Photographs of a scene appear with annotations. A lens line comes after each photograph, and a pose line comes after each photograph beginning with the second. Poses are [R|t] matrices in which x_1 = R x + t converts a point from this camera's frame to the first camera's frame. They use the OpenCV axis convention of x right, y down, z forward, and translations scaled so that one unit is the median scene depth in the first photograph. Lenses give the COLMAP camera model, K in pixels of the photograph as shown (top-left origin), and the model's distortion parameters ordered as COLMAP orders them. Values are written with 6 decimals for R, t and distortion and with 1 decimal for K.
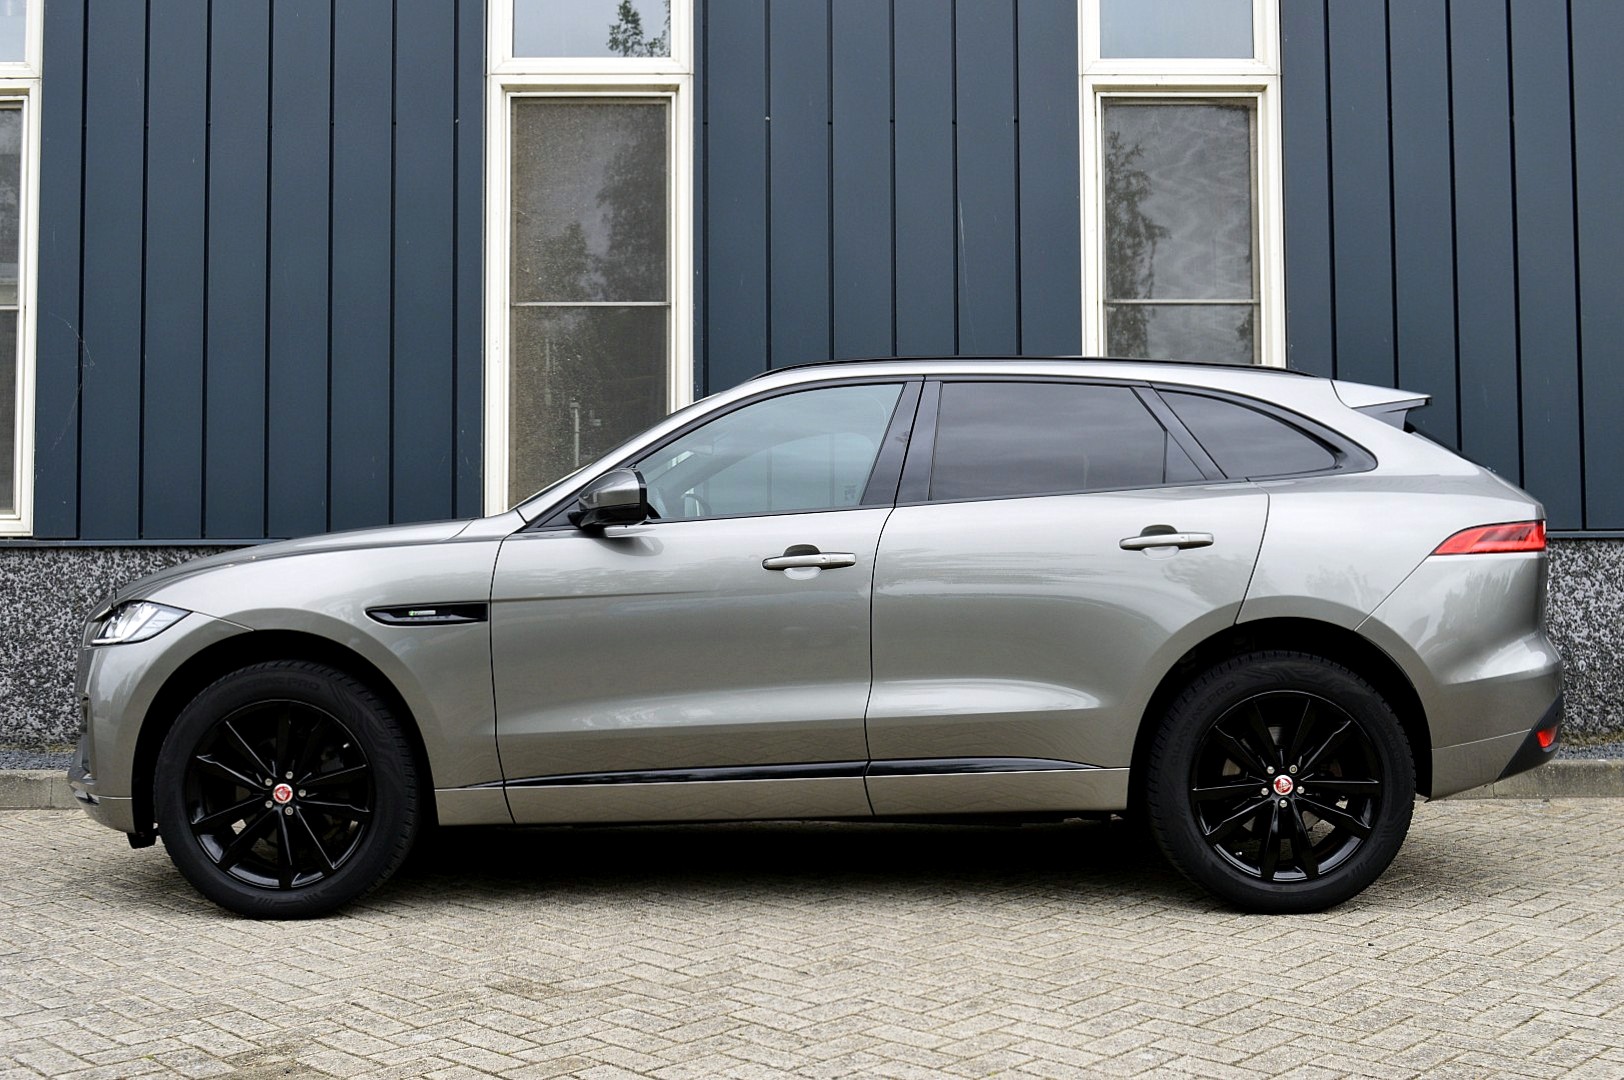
lens RADIAL K [[1753.9, 0, 812.0], [0, 1753.9, 540.0], [0, 0, 1]] dist [-0.022632, -0.008088]
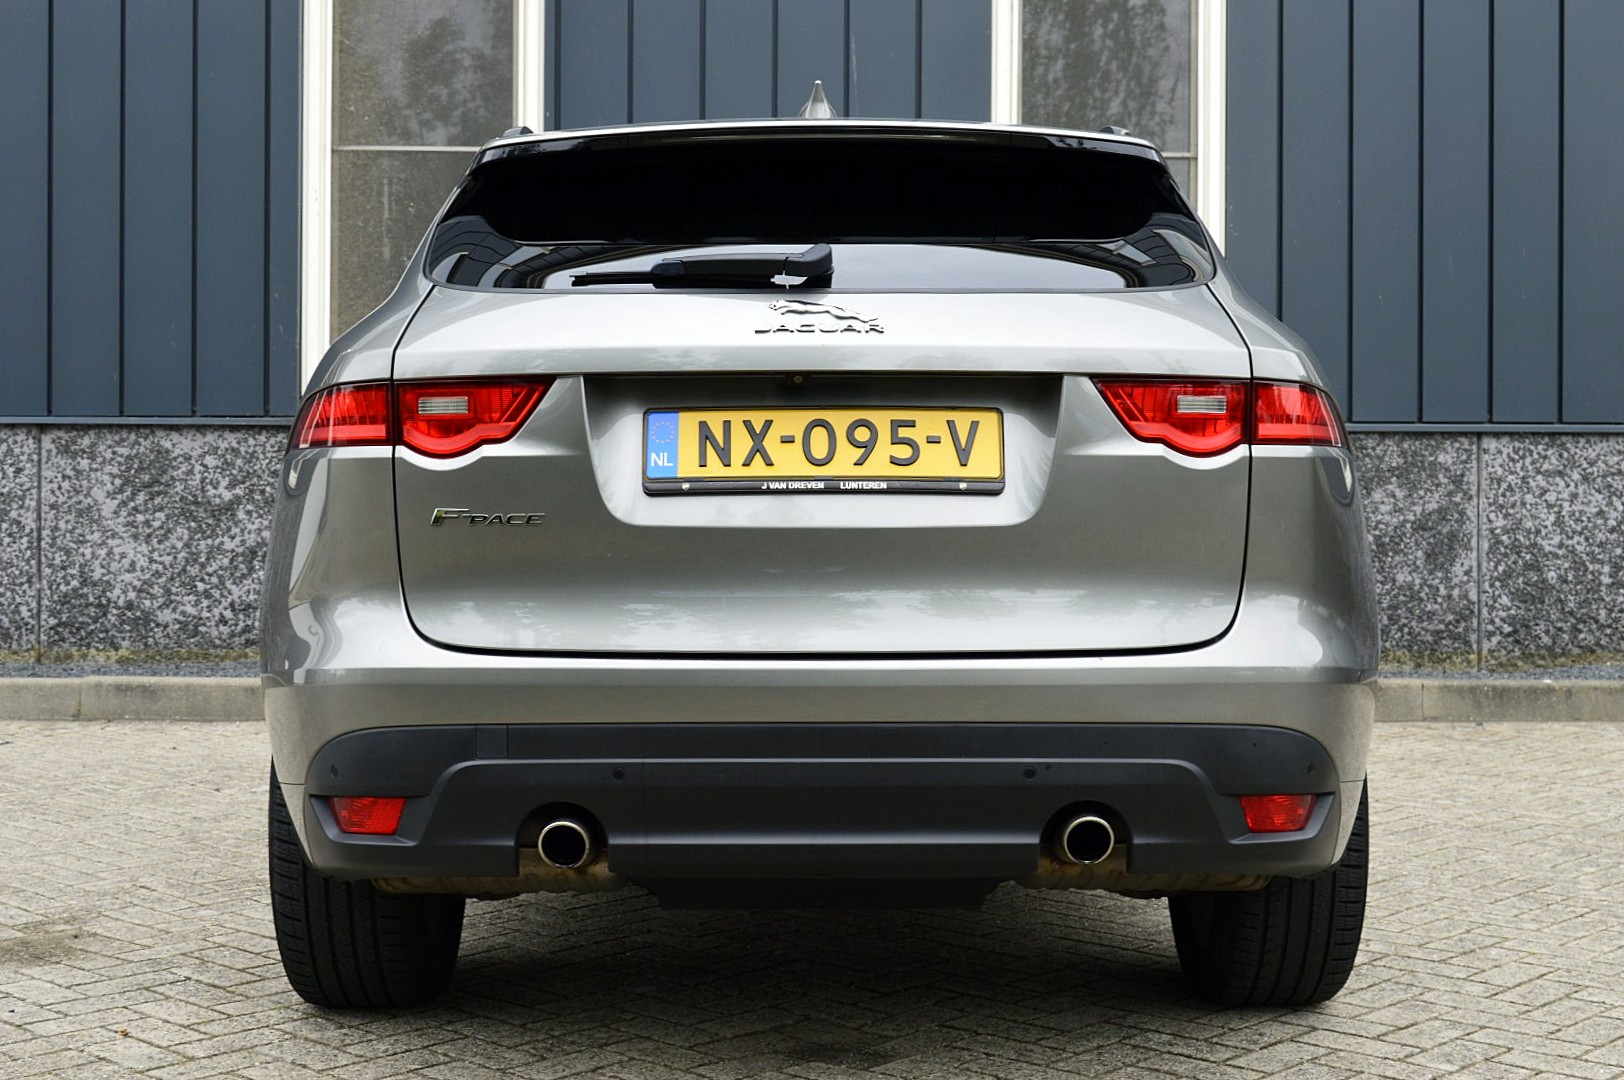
lens RADIAL K [[2329.6, 0, 812.0], [0, 2329.6, 540.0], [0, 0, 1]] dist [-0.015111, -0.052895]
pose [[0.999829, 0.010417, 0.015311, 0.049657], [-0.011200, 0.998587, 0.051950, -0.003559], [-0.014748, -0.052113, 0.998532, -0.162210]]
